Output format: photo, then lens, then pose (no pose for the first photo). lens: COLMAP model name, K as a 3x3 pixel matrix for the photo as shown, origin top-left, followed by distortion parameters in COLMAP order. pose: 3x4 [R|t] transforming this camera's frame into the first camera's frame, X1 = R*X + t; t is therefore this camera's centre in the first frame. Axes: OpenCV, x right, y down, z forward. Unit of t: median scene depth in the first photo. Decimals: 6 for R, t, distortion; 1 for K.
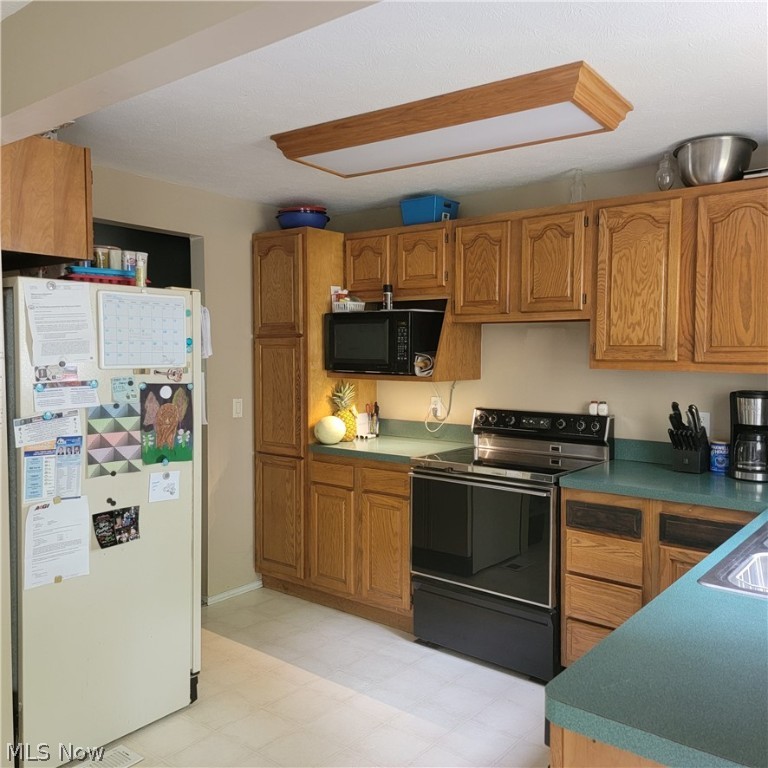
lens RADIAL K [[708.0, 0, 391.9], [0, 708.0, 384.7], [0, 0, 1]] dist [0.069378, 0.000000]
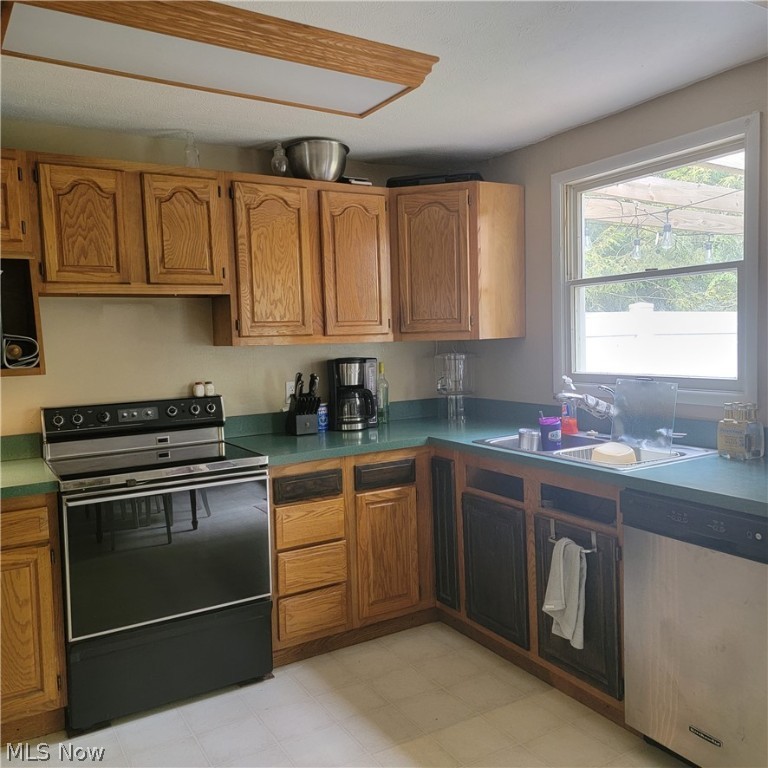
lens RADIAL K [[708.0, 0, 387.9], [0, 708.0, 378.8], [0, 0, 1]] dist [0.069378, 0.000000]
pose [[0.354448, -0.075973, 0.931984, -0.572421], [0.076410, 0.995714, 0.052109, -0.012854], [-0.931949, 0.052743, 0.358734, 0.476049]]
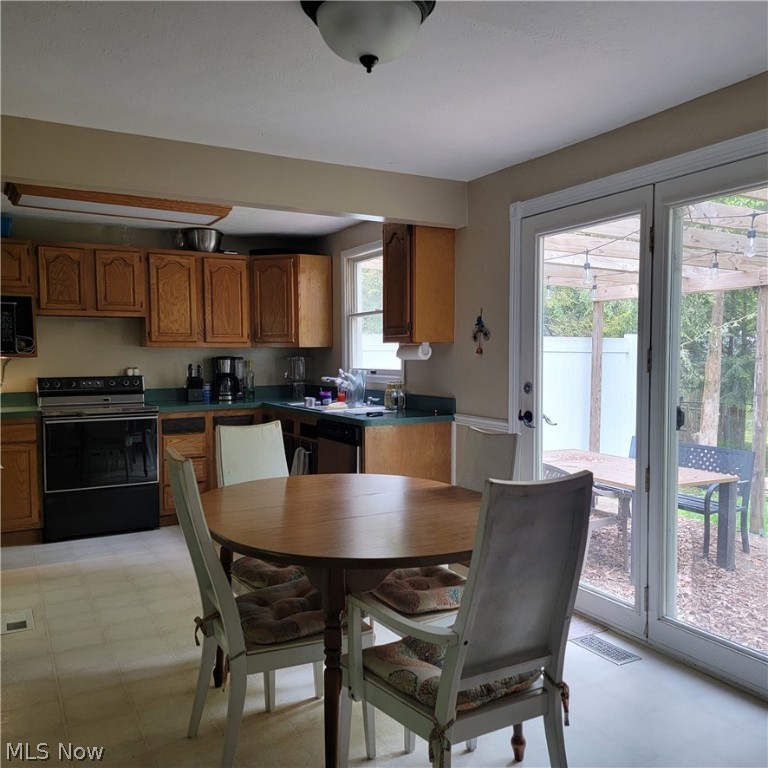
lens RADIAL K [[708.0, 0, 385.9], [0, 708.0, 388.6], [0, 0, 1]] dist [0.069378, 0.000000]
pose [[0.382489, -0.052998, 0.922439, -1.119690], [0.051790, 0.998014, 0.035865, 0.048406], [-0.922507, 0.034055, 0.384474, -0.184129]]
